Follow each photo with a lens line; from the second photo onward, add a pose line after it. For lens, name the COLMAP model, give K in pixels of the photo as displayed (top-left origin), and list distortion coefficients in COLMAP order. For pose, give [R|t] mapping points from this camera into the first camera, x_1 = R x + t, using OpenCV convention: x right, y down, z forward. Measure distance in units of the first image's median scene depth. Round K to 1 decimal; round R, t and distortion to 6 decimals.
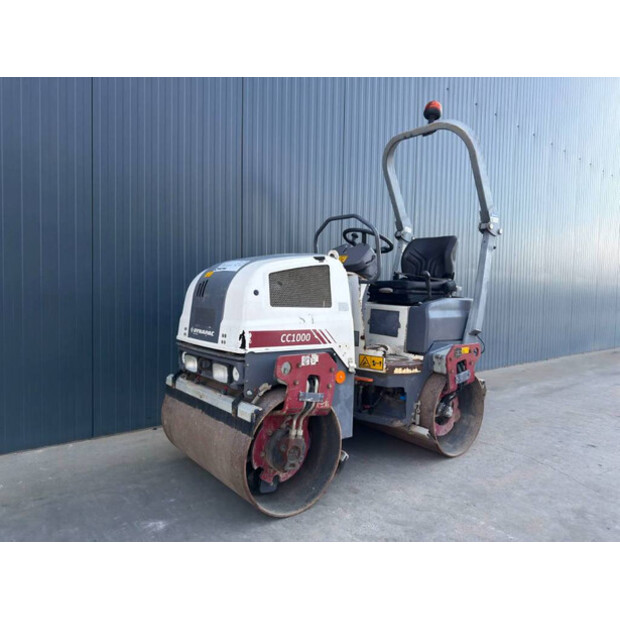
lens RADIAL K [[451.4, 0, 322.2], [0, 451.4, 309.4], [0, 0, 1]] dist [0.058777, 0.000259]
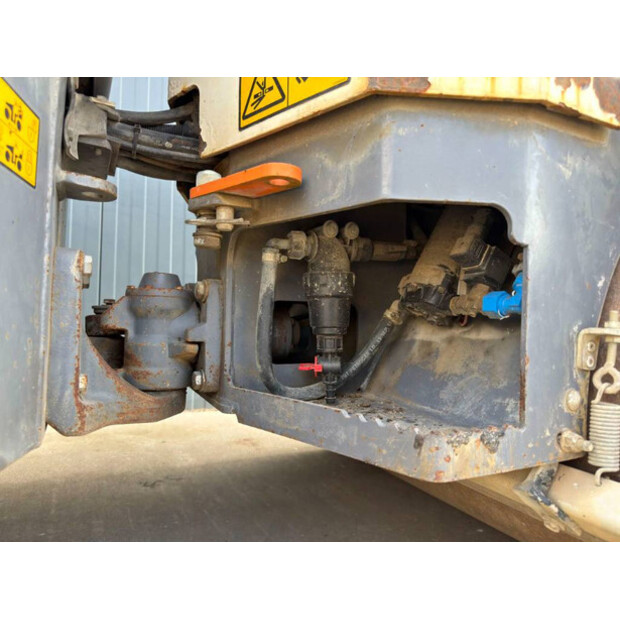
lens RADIAL K [[437.1, 0, 310.0], [0, 437.1, 310.0], [0, 0, 1]] dist [-0.001187, -0.000088]
pose [[0.977133, -0.009206, -0.212431, 0.176643], [-0.005497, 0.997635, -0.068520, 0.257126], [0.212559, 0.068121, 0.974771, 1.017793]]
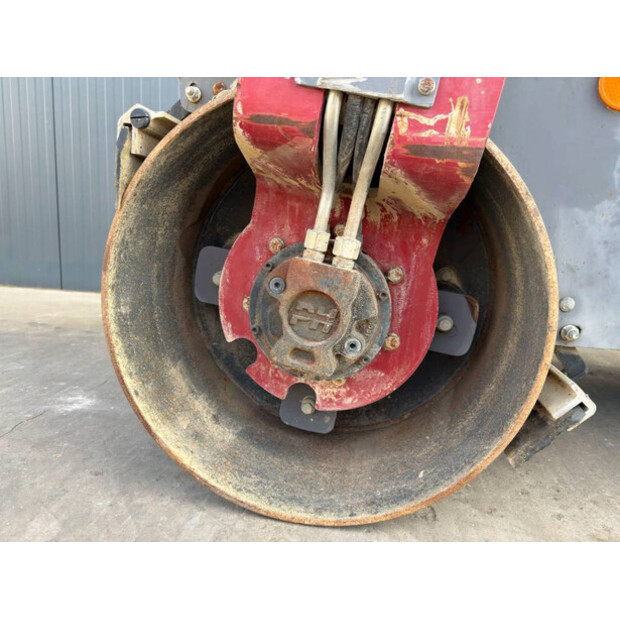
lens RADIAL K [[437.1, 0, 310.0], [0, 437.1, 310.0], [0, 0, 1]] dist [-0.001187, -0.000088]
pose [[0.656149, 0.138886, -0.741741, 0.120248], [-0.056772, 0.989217, 0.135003, 0.254711], [0.752493, -0.046472, 0.656959, 0.757869]]
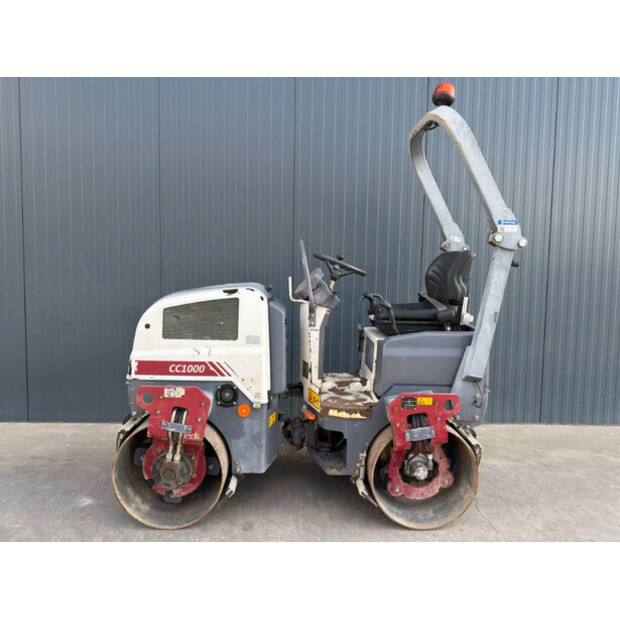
lens RADIAL K [[443.0, 0, 310.0], [0, 443.0, 310.0], [0, 0, 1]] dist [0.071362, -0.110038]
pose [[0.792396, 0.040533, -0.608659, 0.775596], [-0.023172, 0.999070, 0.036365, -0.115855], [0.609567, -0.014712, 0.792598, 0.328882]]
